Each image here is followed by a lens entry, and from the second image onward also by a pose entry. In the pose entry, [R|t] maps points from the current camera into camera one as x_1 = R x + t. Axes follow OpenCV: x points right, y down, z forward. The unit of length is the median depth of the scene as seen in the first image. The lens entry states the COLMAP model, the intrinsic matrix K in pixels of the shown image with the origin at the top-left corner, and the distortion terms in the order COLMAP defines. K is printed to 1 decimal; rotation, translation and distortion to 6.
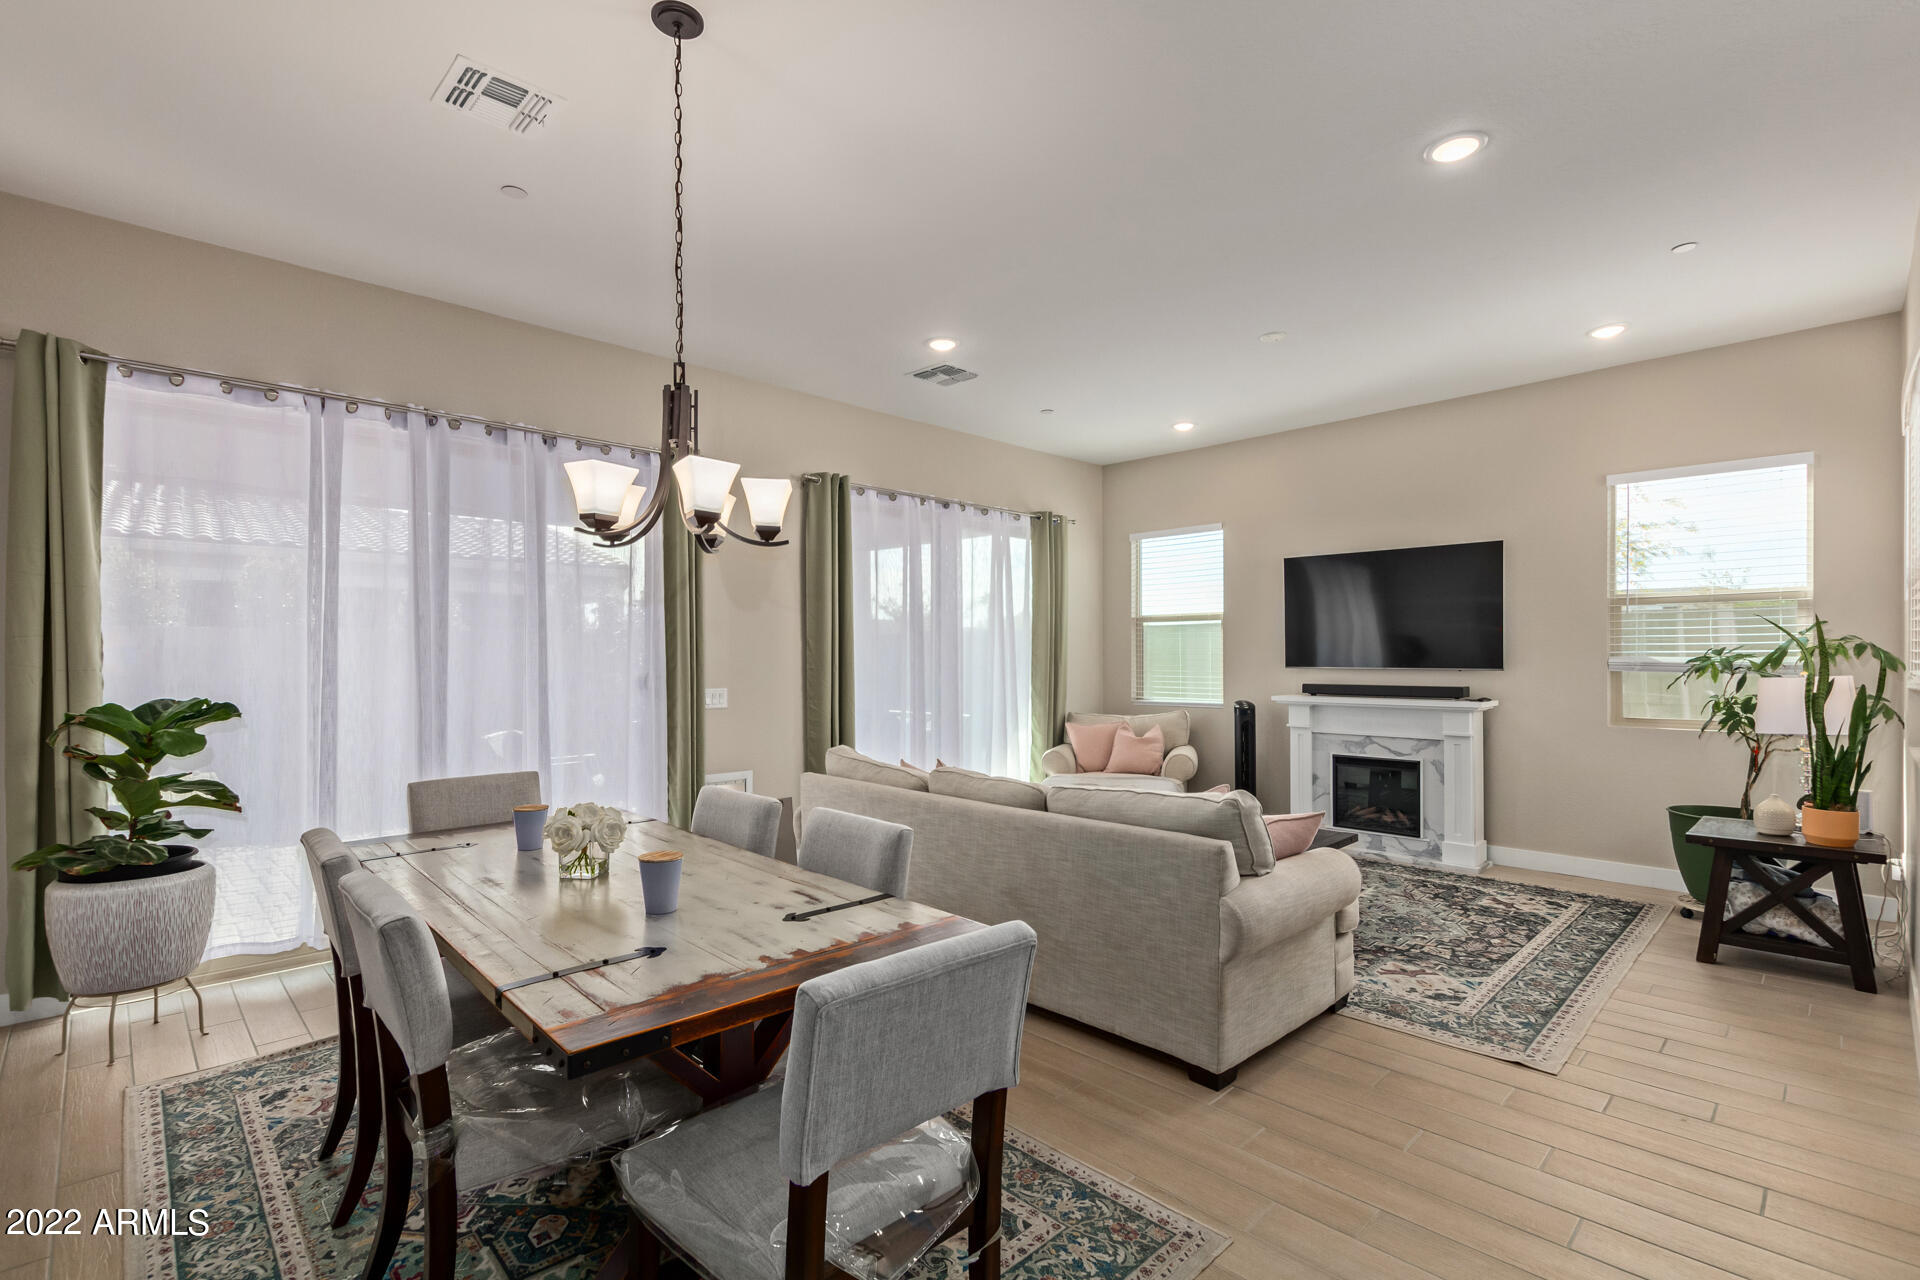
lens RADIAL K [[885.0, 0, 965.6], [0, 885.0, 655.4], [0, 0, 1]] dist [-0.001309, 0.000714]
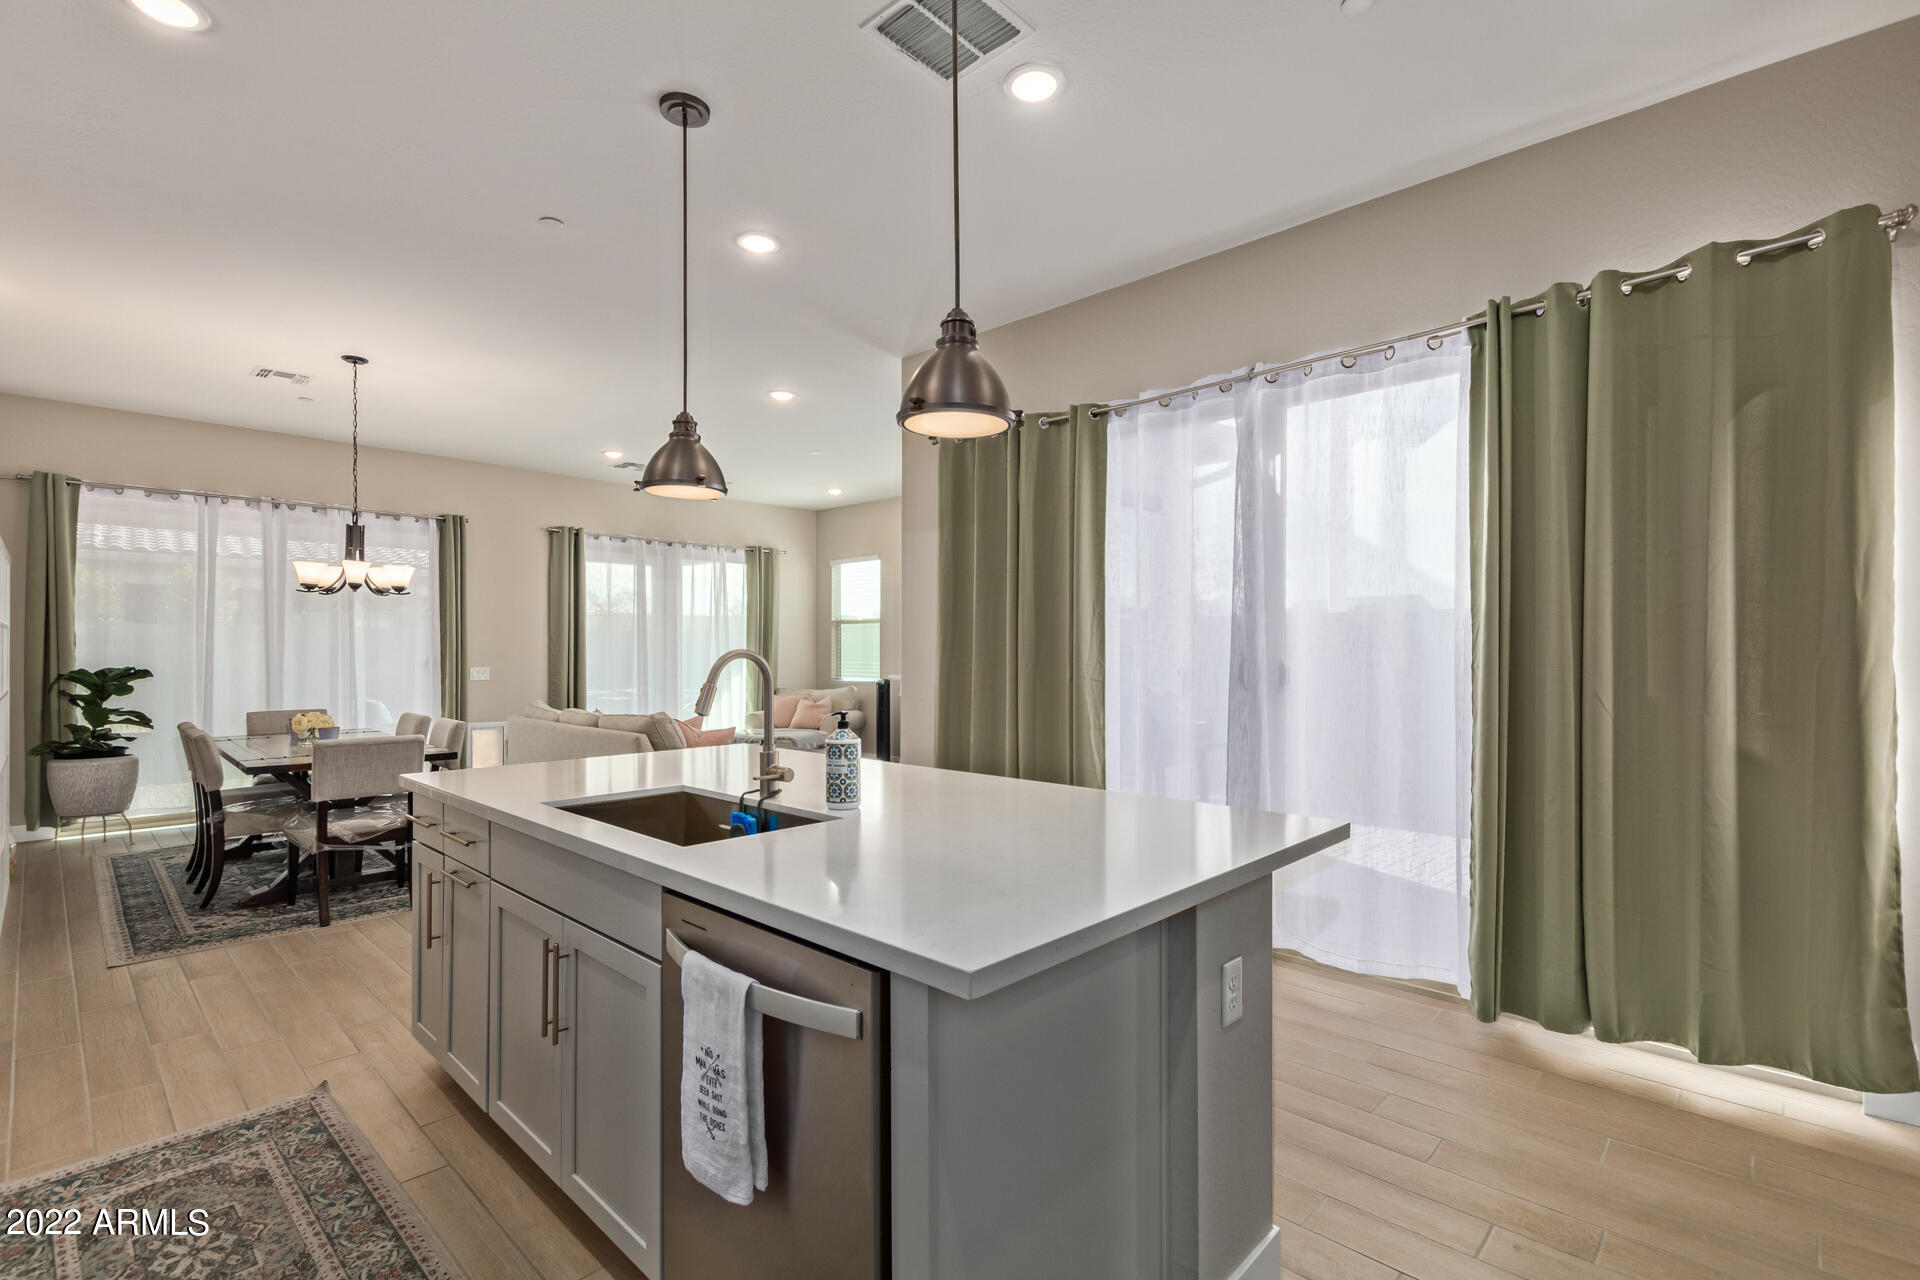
lens RADIAL K [[875.4, 0, 966.9], [0, 875.4, 643.7], [0, 0, 1]] dist [0.005650, -0.003108]
pose [[0.999053, 0.004505, 0.043274, 0.731843], [-0.004223, 0.999969, -0.006627, 0.004166], [-0.043303, 0.006438, 0.999041, -0.829927]]
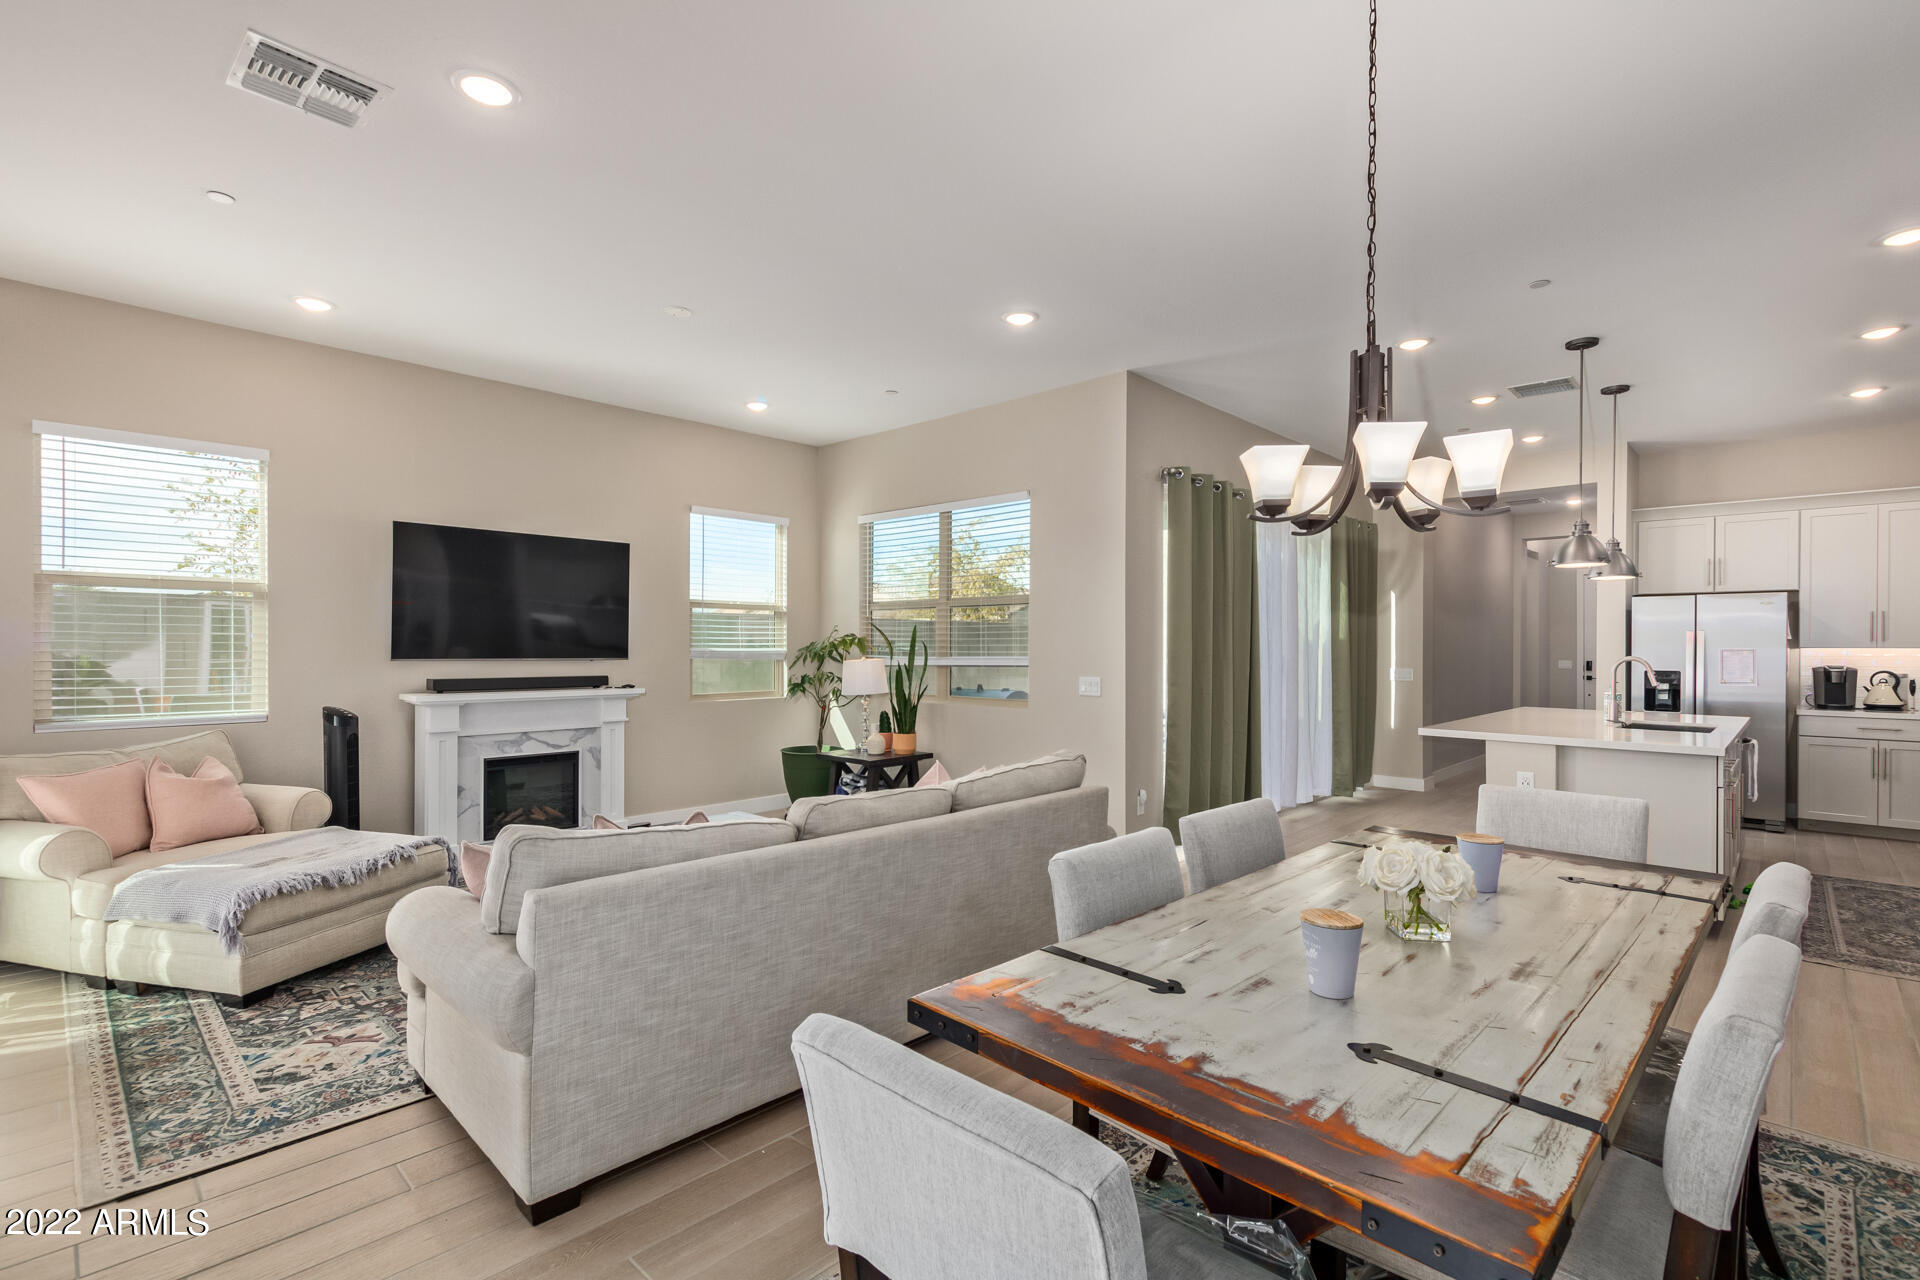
lens RADIAL K [[885.0, 0, 965.6], [0, 885.0, 655.4], [0, 0, 1]] dist [-0.001309, 0.000714]
pose [[-0.056038, -0.007966, 0.998397, -0.825274], [-0.010398, 0.999919, 0.007395, -0.002605], [-0.998375, -0.009967, -0.056116, 0.976125]]
